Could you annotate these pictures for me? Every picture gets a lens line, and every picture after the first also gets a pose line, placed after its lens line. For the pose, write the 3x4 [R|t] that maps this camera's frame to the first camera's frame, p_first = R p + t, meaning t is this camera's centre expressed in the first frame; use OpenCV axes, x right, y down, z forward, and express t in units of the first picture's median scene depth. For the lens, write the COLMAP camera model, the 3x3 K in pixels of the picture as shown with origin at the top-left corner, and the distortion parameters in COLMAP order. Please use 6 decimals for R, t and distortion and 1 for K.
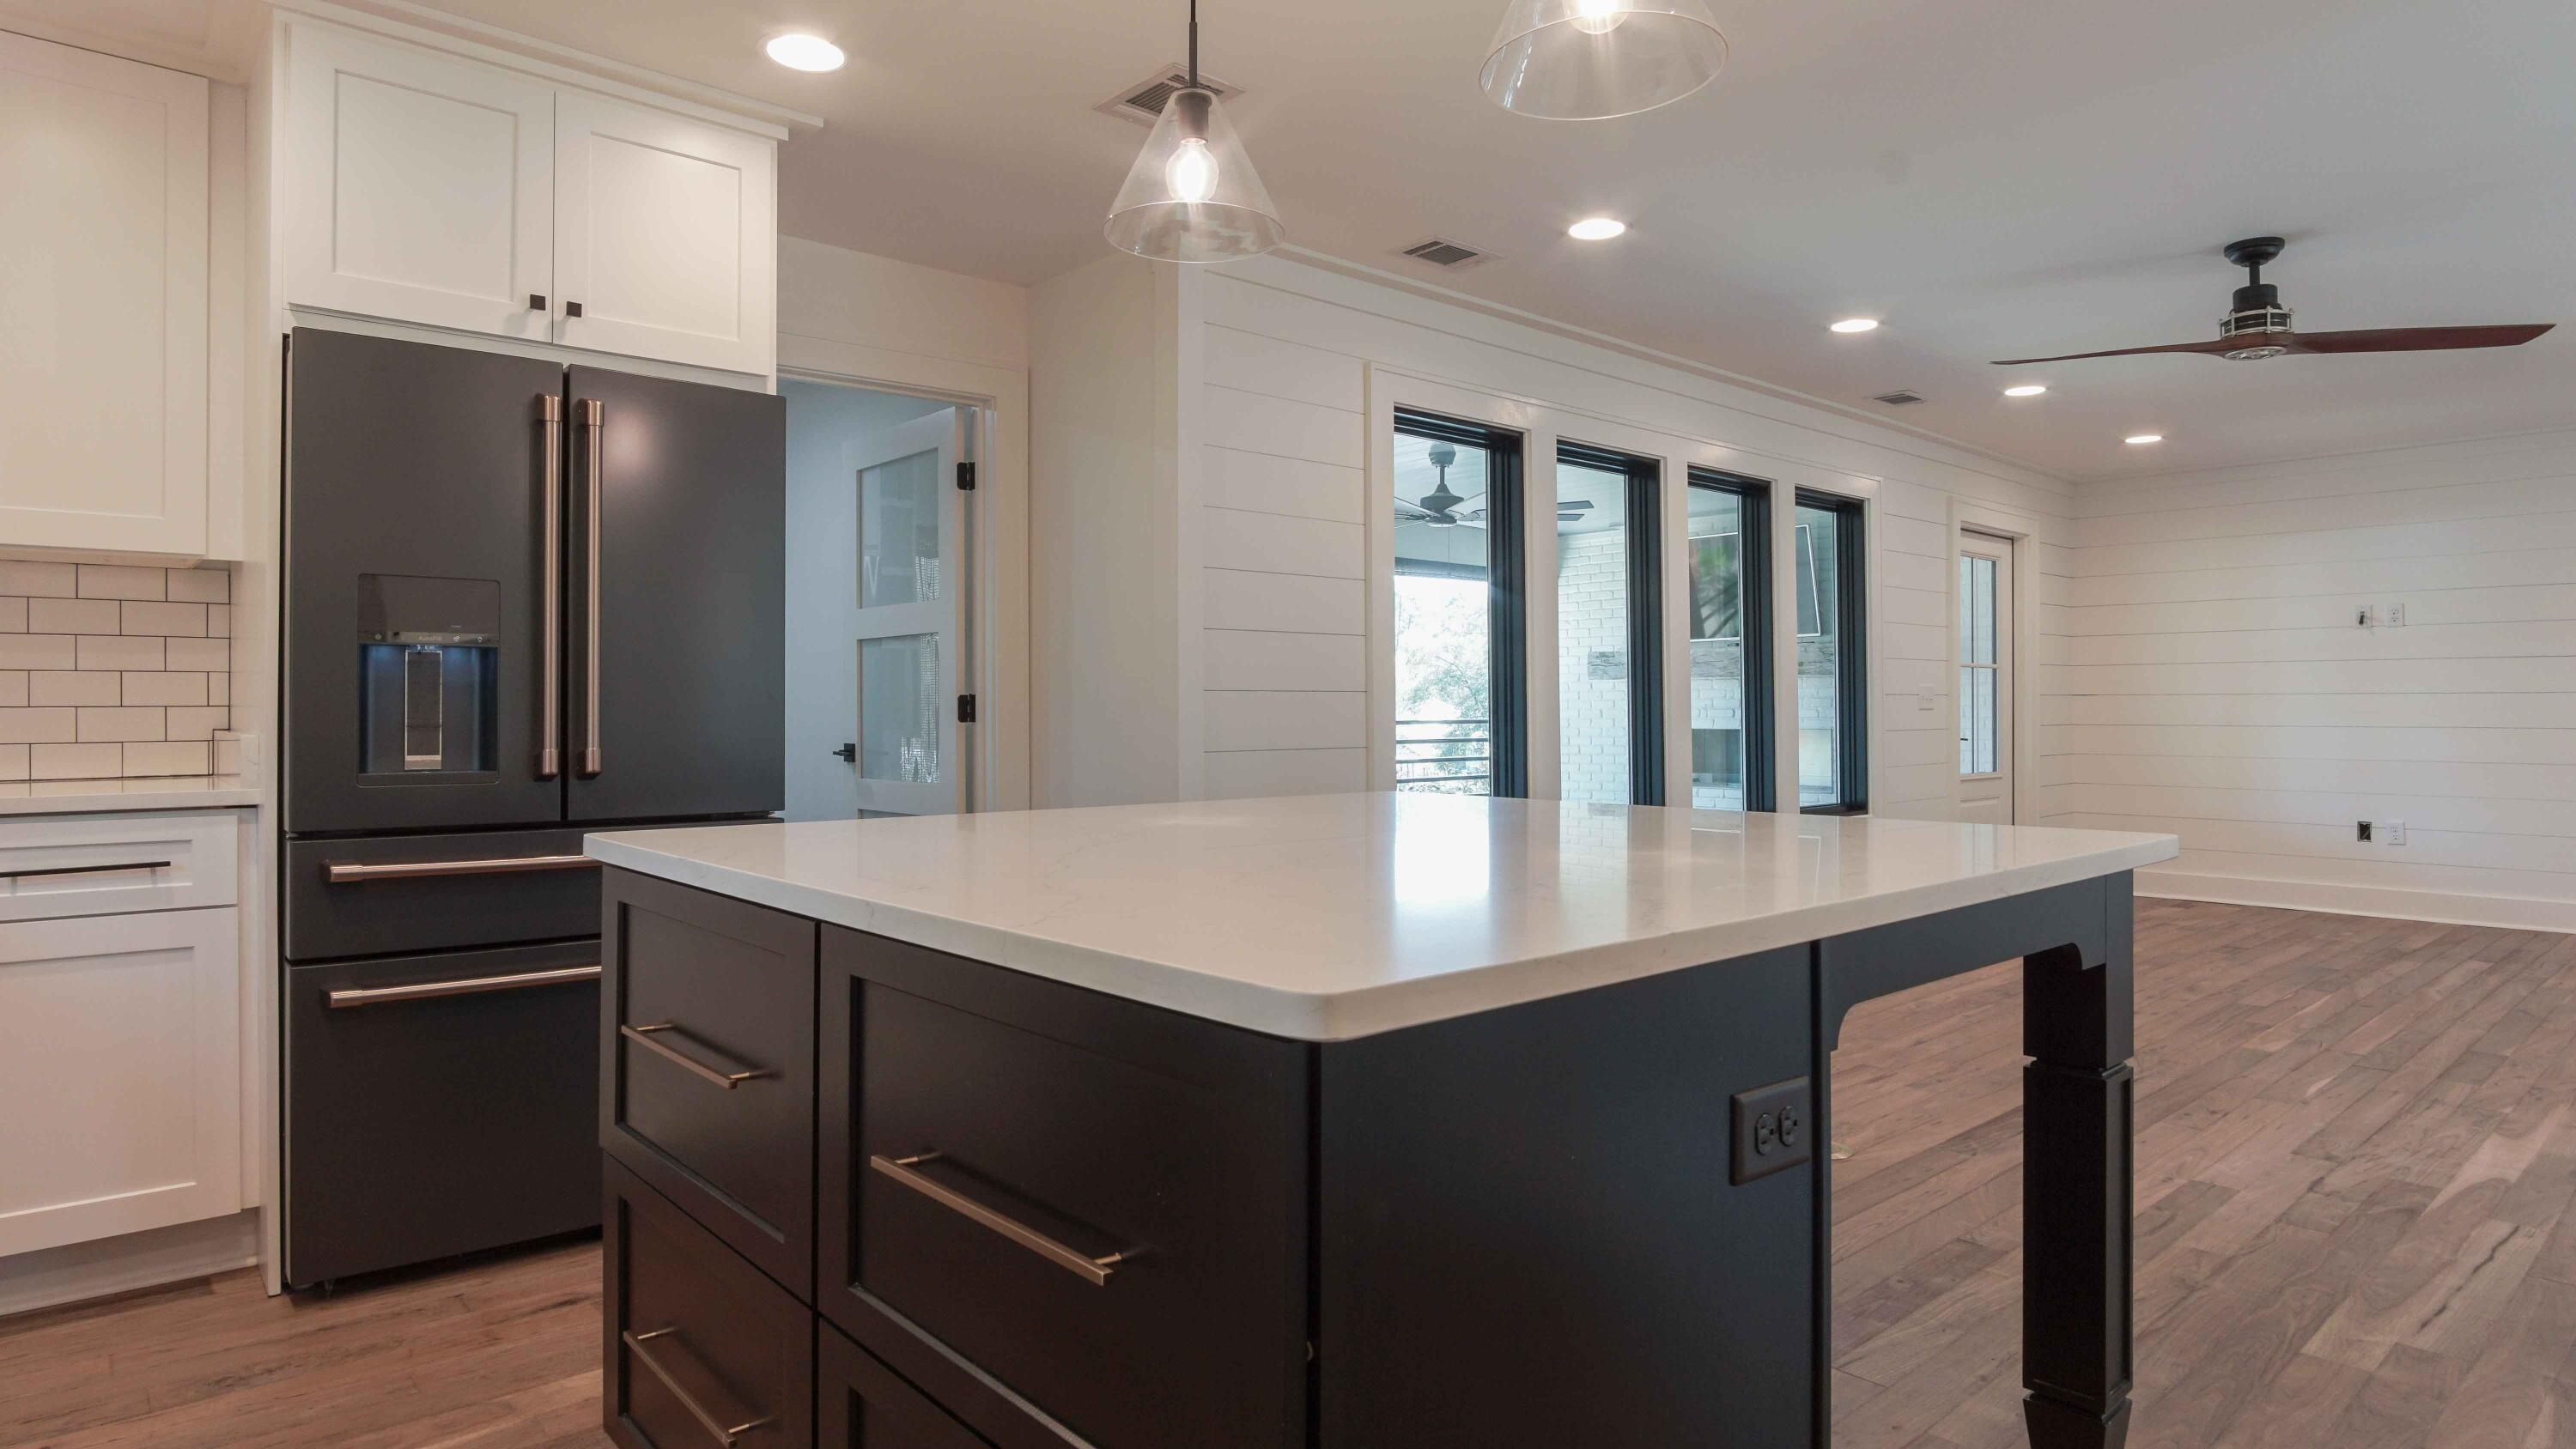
lens RADIAL K [[1415.4, 0, 1290.0], [0, 1415.4, 701.2], [0, 0, 1]] dist [-0.025206, 0.005929]
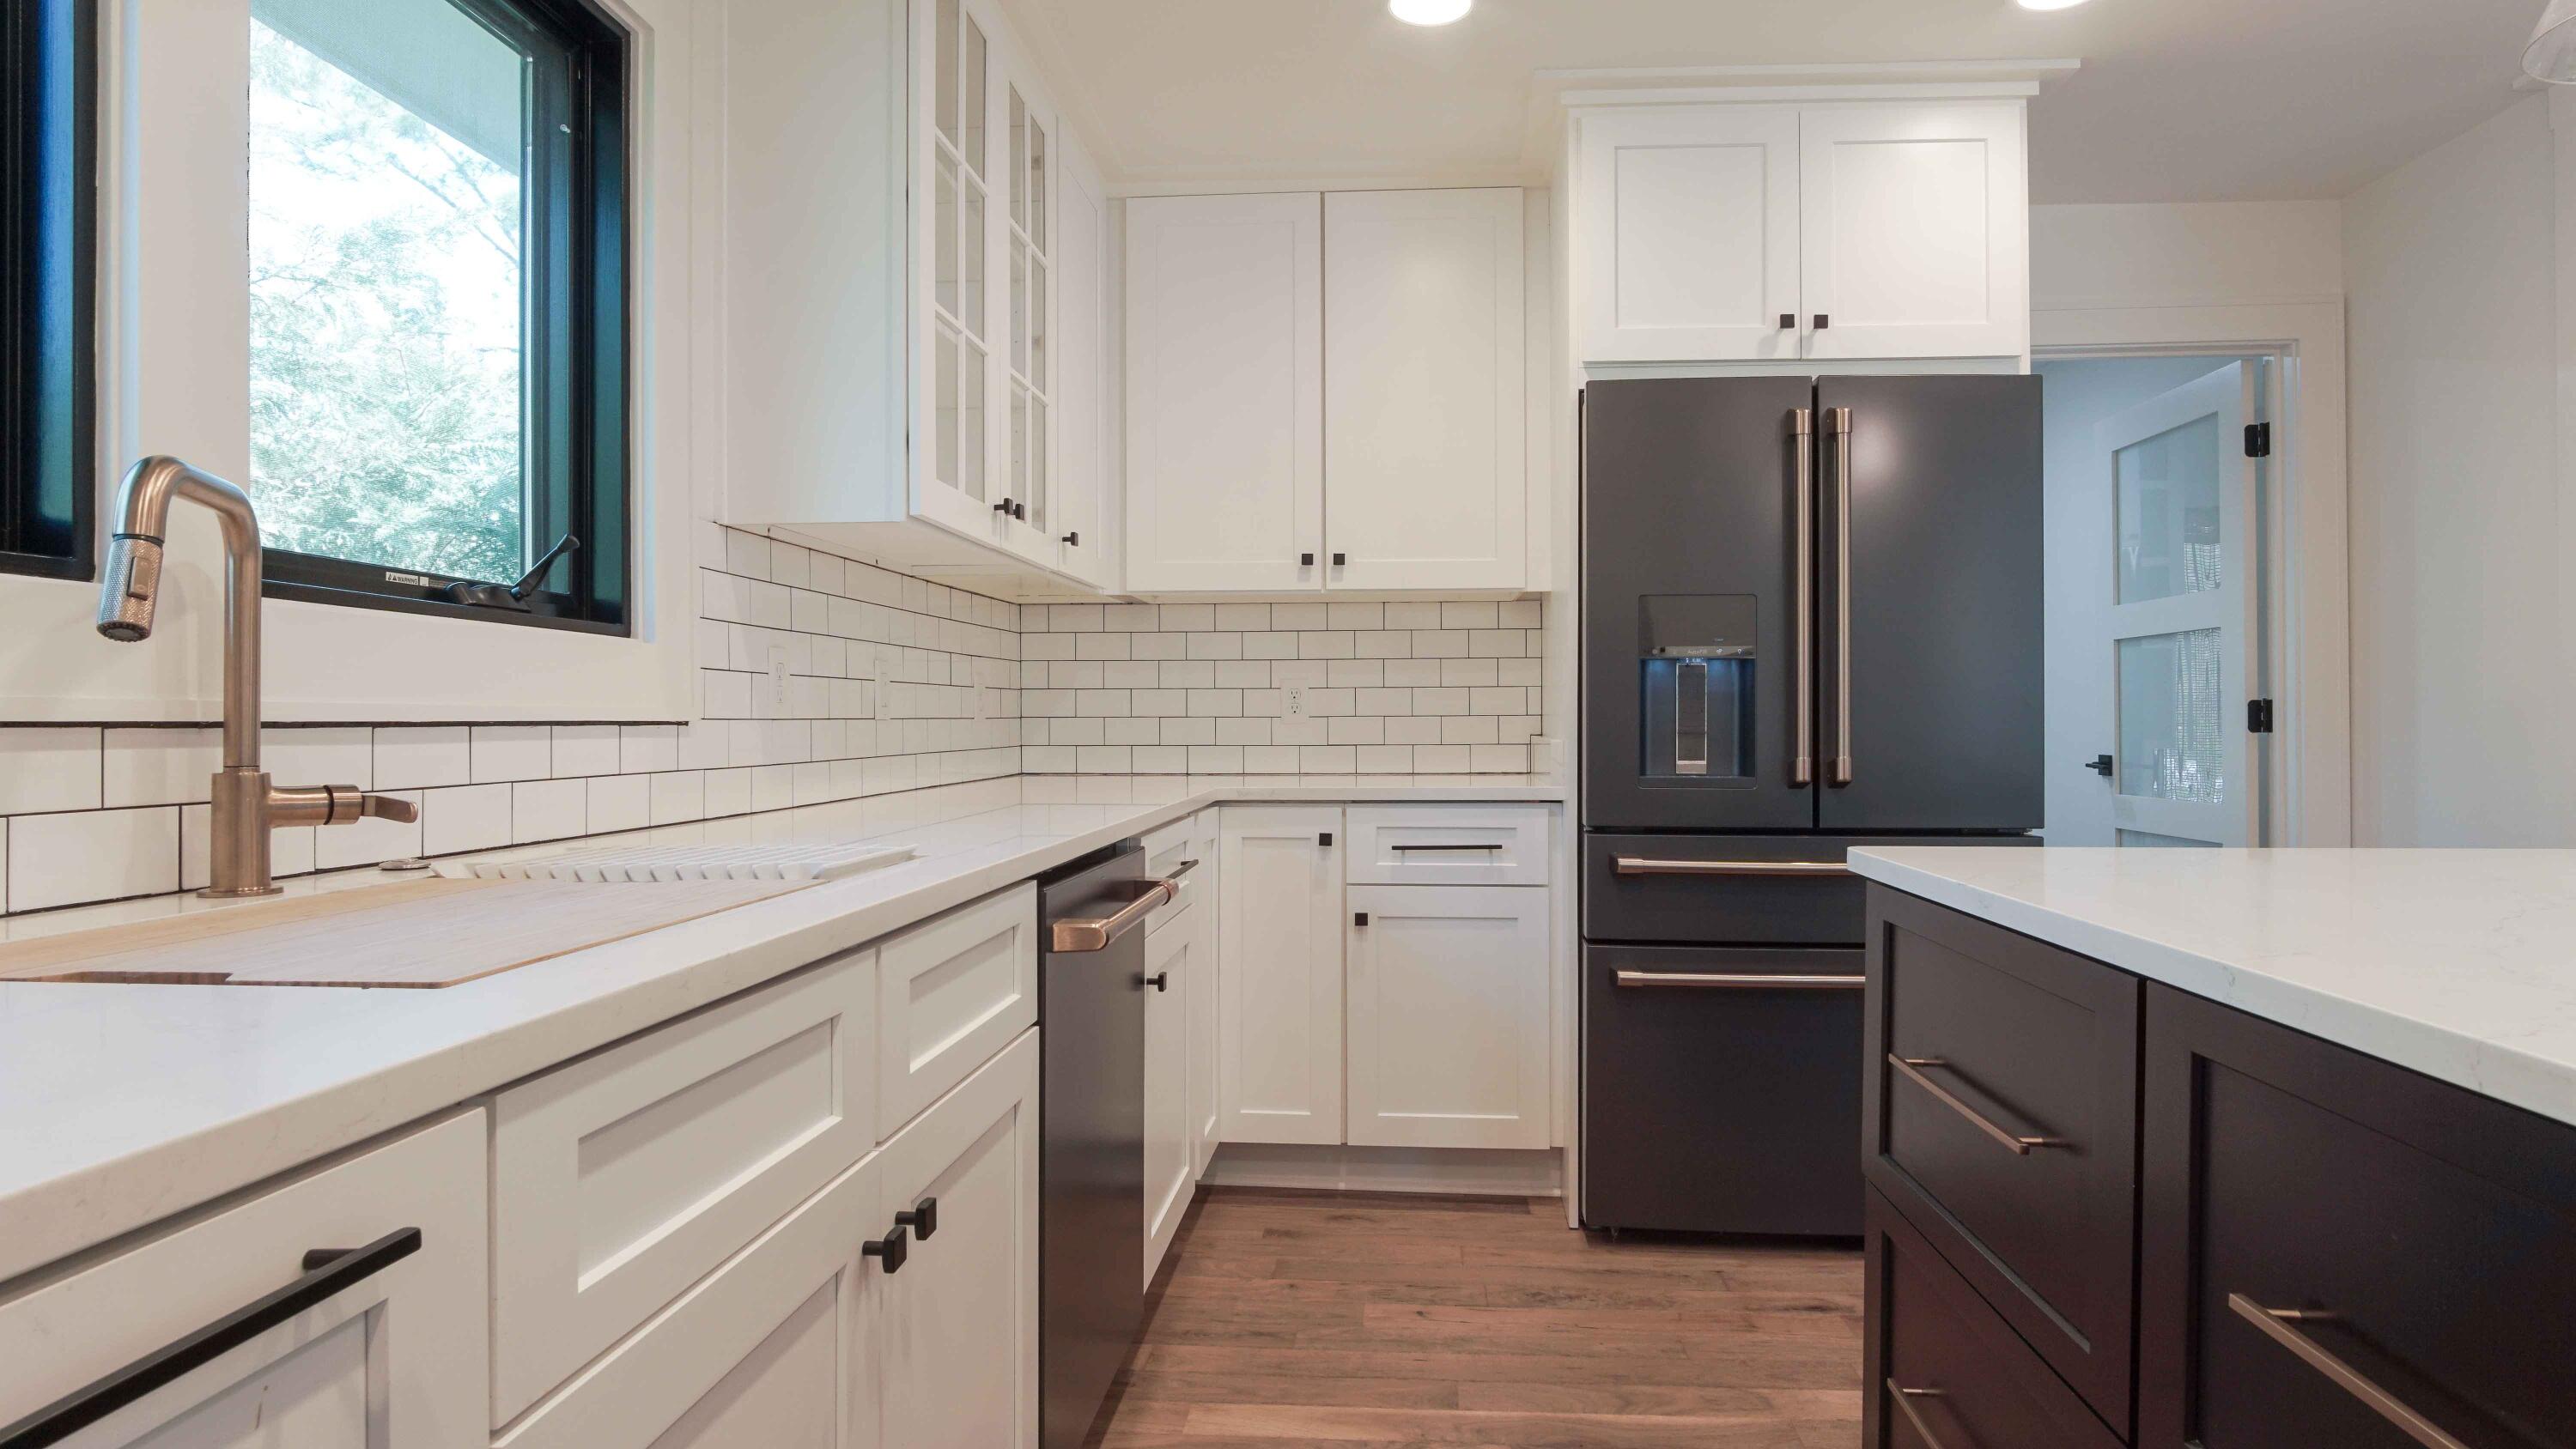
lens RADIAL K [[1415.4, 0, 1305.9], [0, 1415.4, 709.9], [0, 0, 1]] dist [-0.025206, 0.005929]
pose [[0.688986, -0.002321, -0.724771, -0.036093], [0.002646, 0.999996, -0.000687, -0.000446], [0.724770, -0.001444, 0.688990, 0.039364]]
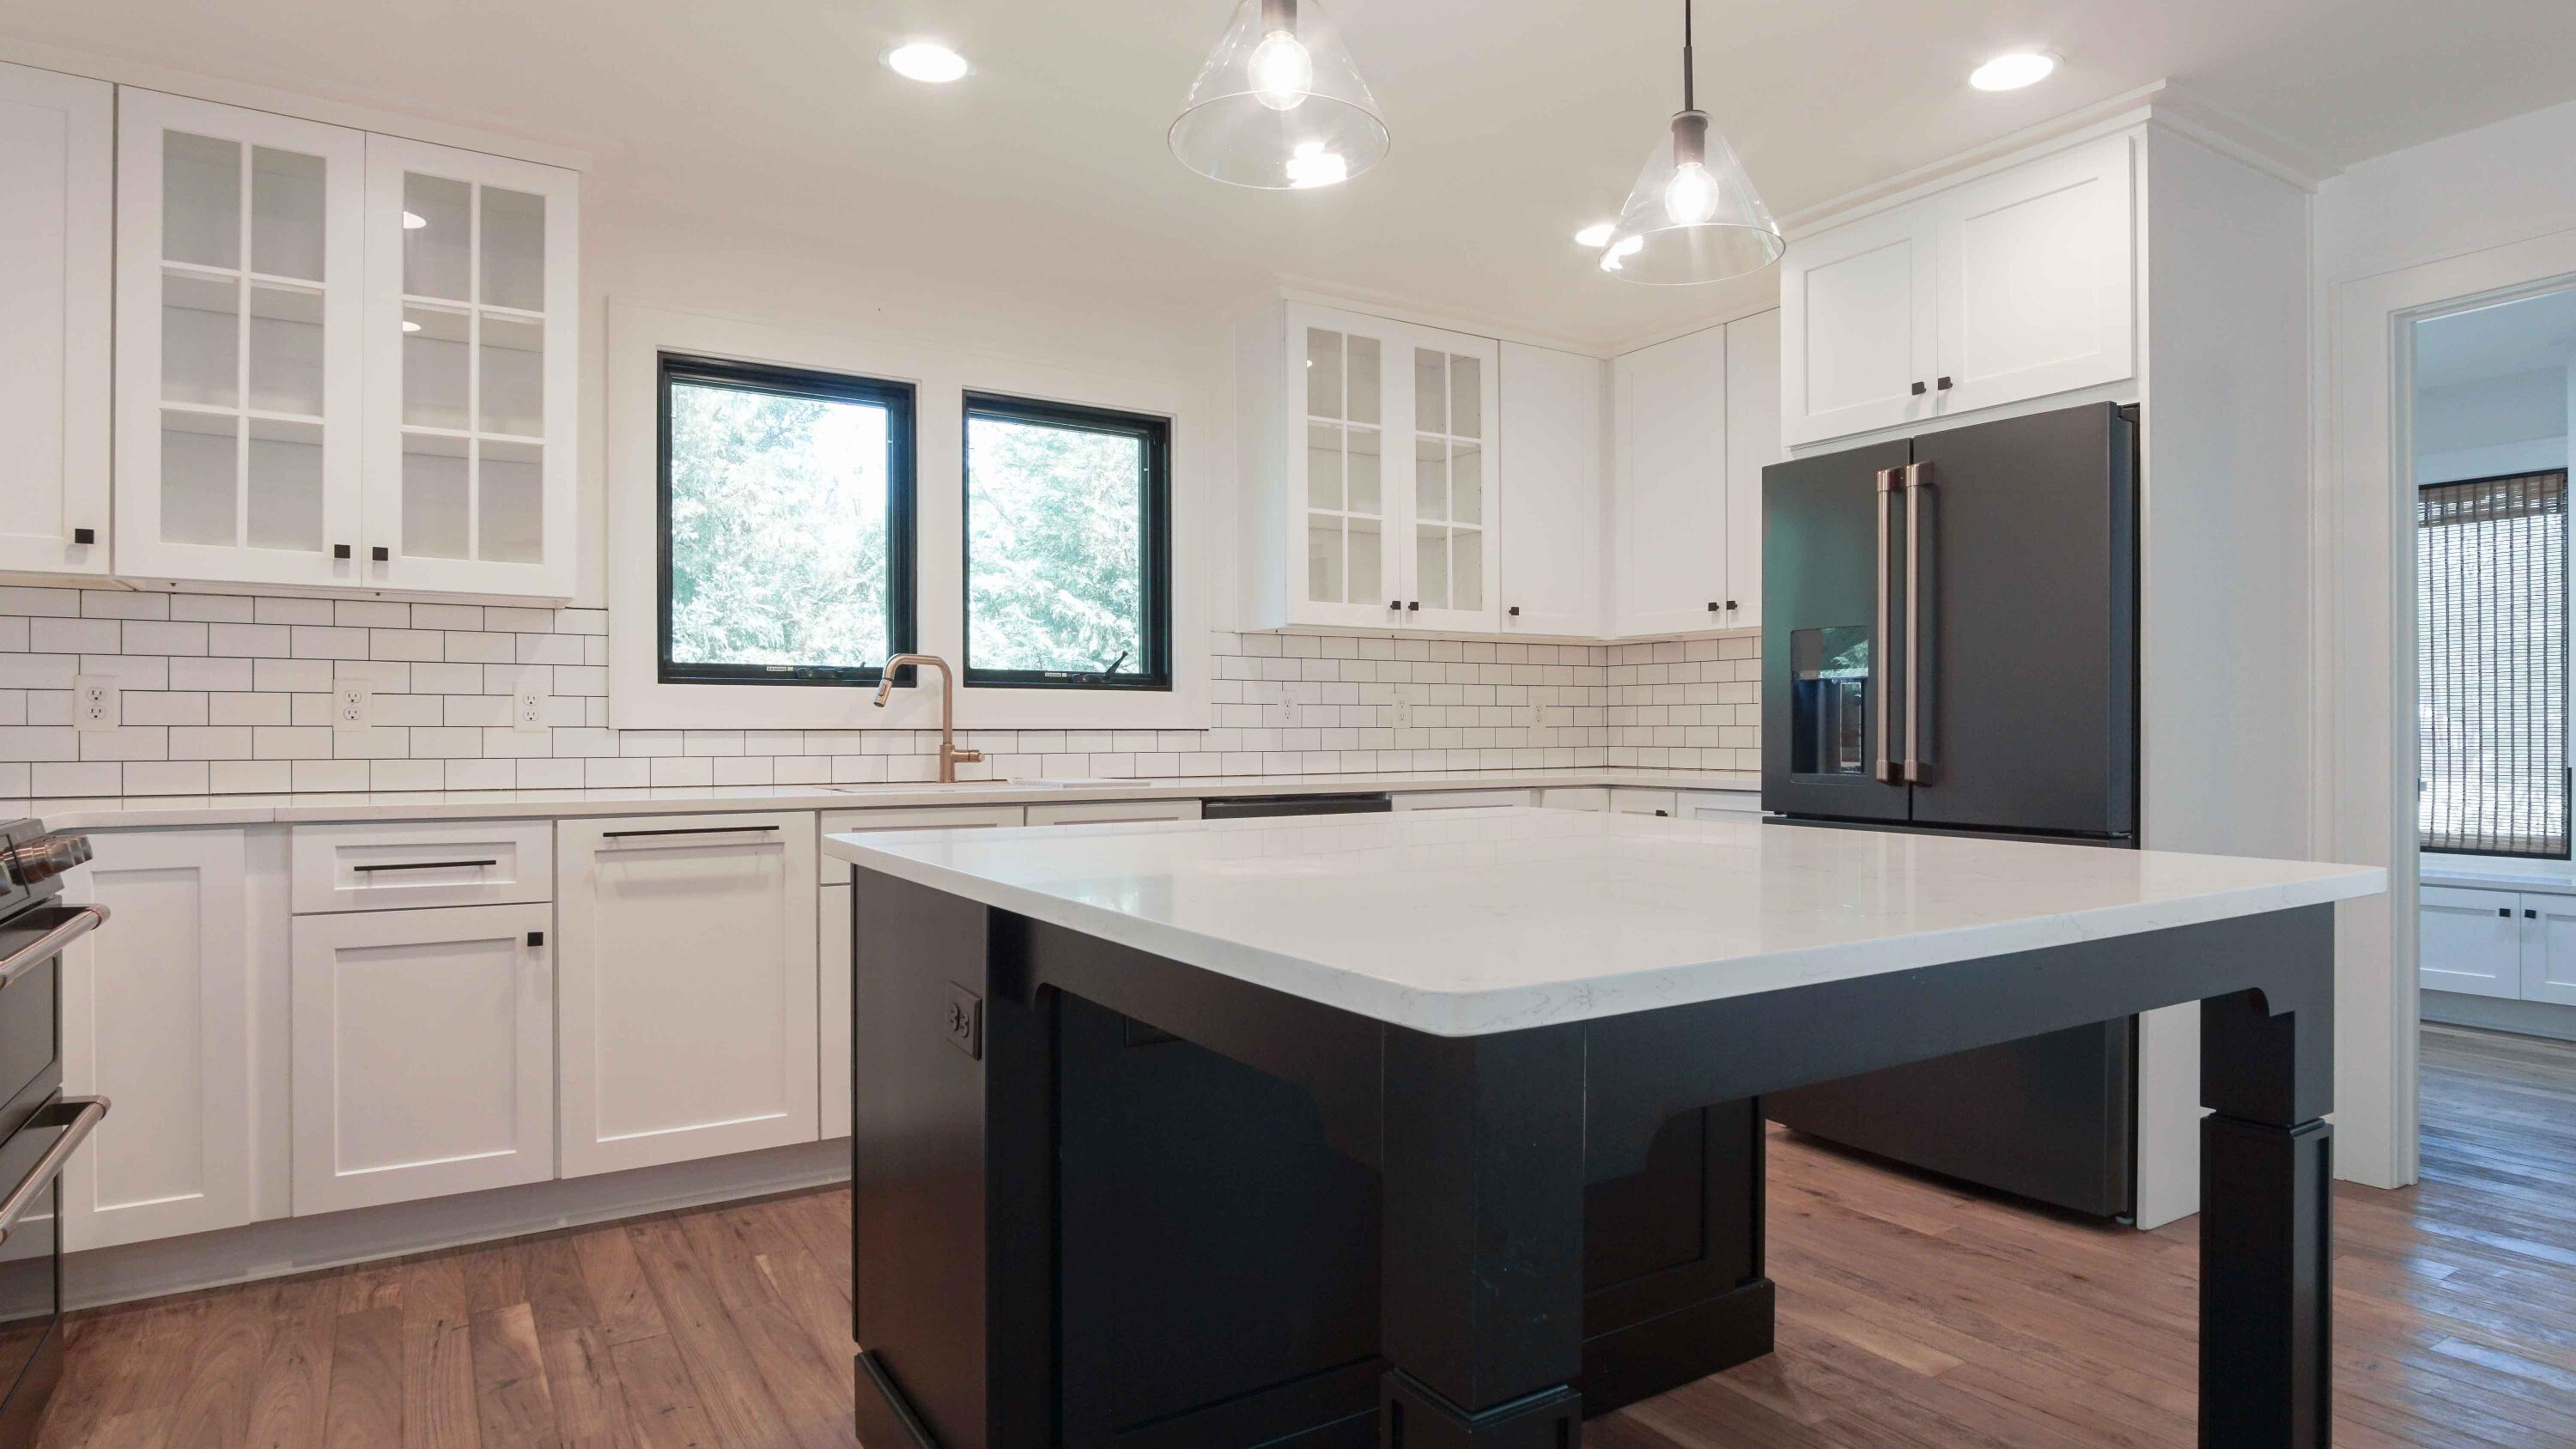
lens RADIAL K [[1415.4, 0, 1288.2], [0, 1415.4, 718.8], [0, 0, 1]] dist [-0.025206, 0.005929]
pose [[-0.176387, -0.002897, -0.984317, 0.810467], [0.006647, 0.999969, -0.004134, 0.000027], [0.984298, -0.007272, -0.176363, 0.741079]]
